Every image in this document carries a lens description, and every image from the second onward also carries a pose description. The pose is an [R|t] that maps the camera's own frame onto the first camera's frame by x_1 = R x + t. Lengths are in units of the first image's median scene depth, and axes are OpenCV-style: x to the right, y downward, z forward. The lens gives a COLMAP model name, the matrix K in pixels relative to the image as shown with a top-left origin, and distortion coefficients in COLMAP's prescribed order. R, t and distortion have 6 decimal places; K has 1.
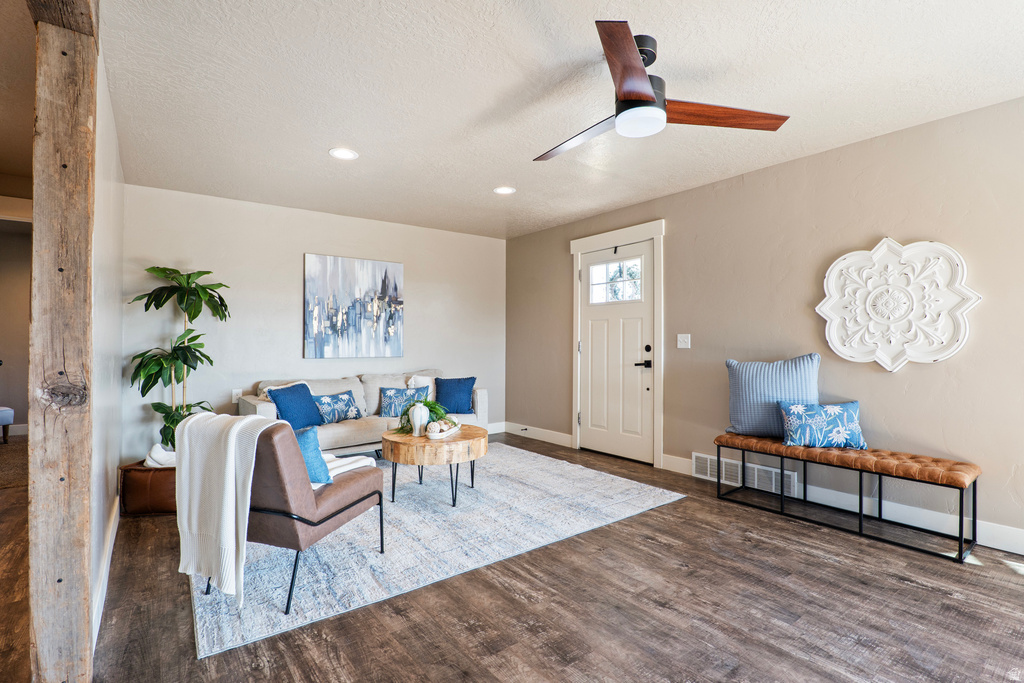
lens RADIAL K [[479.0, 0, 512.6], [0, 479.0, 336.8], [0, 0, 1]] dist [-0.026044, 0.005408]
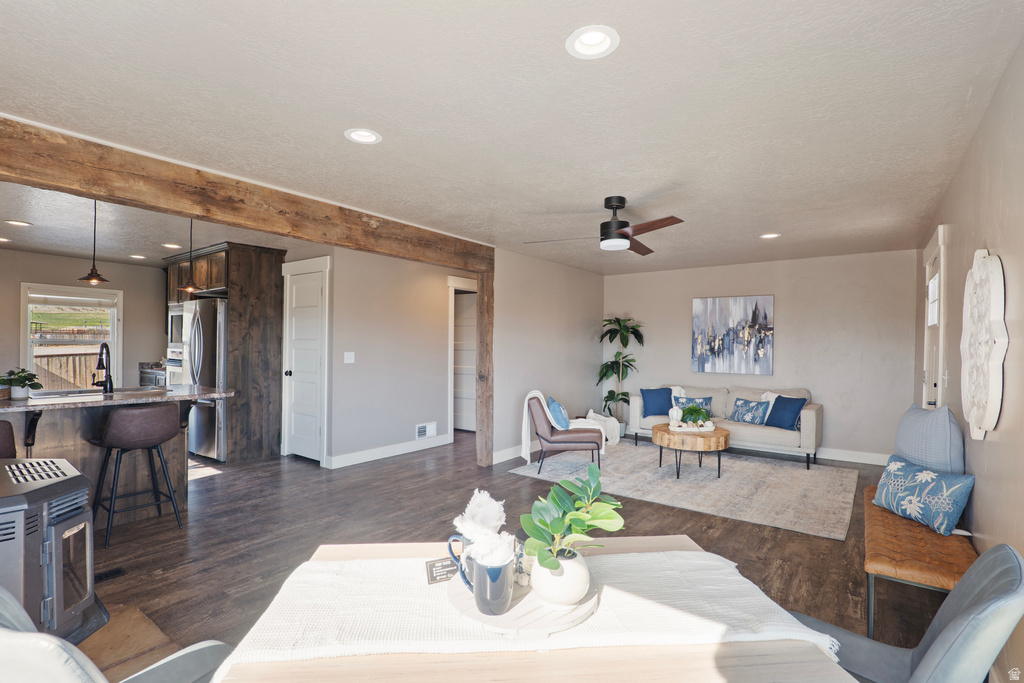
lens RADIAL K [[488.1, 0, 512.0], [0, 488.1, 341.5], [0, 0, 1]] dist [-0.018378, 0.000379]
pose [[0.269474, 0.001549, -0.963007, 1.159037], [0.001092, 0.999998, 0.001914, -0.067920], [0.963007, -0.001568, 0.269471, 0.106984]]
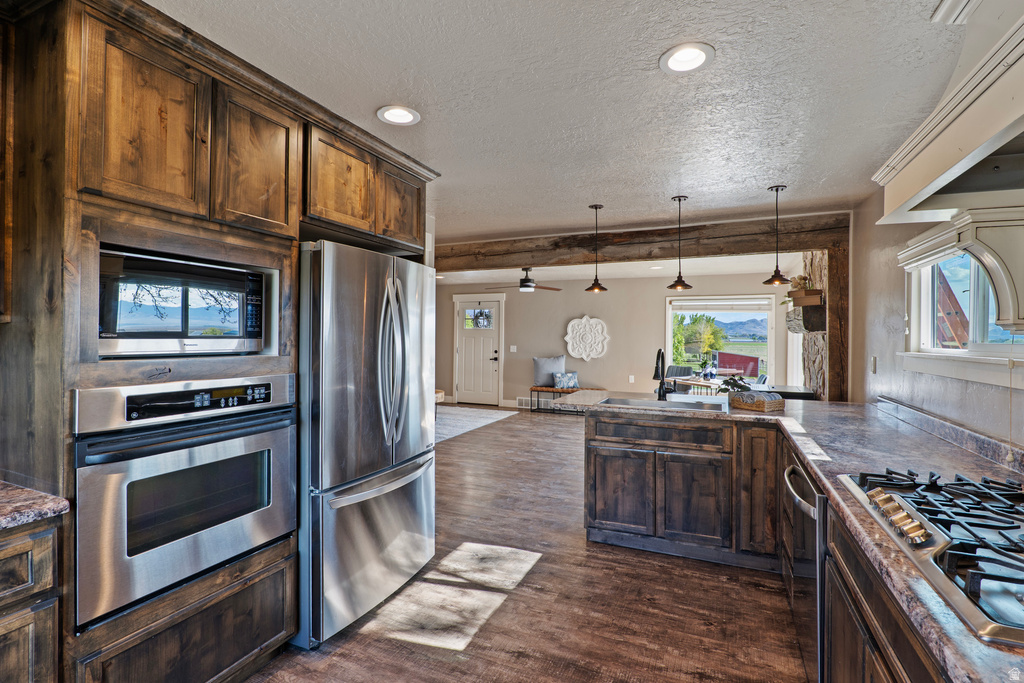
lens RADIAL K [[488.1, 0, 512.0], [0, 488.1, 341.5], [0, 0, 1]] dist [-0.018378, 0.000379]
pose [[0.873964, 0.001483, 0.485988, -0.946861], [-0.015740, 0.999557, 0.025257, -0.103496], [-0.485736, -0.029723, 0.873600, -1.250860]]
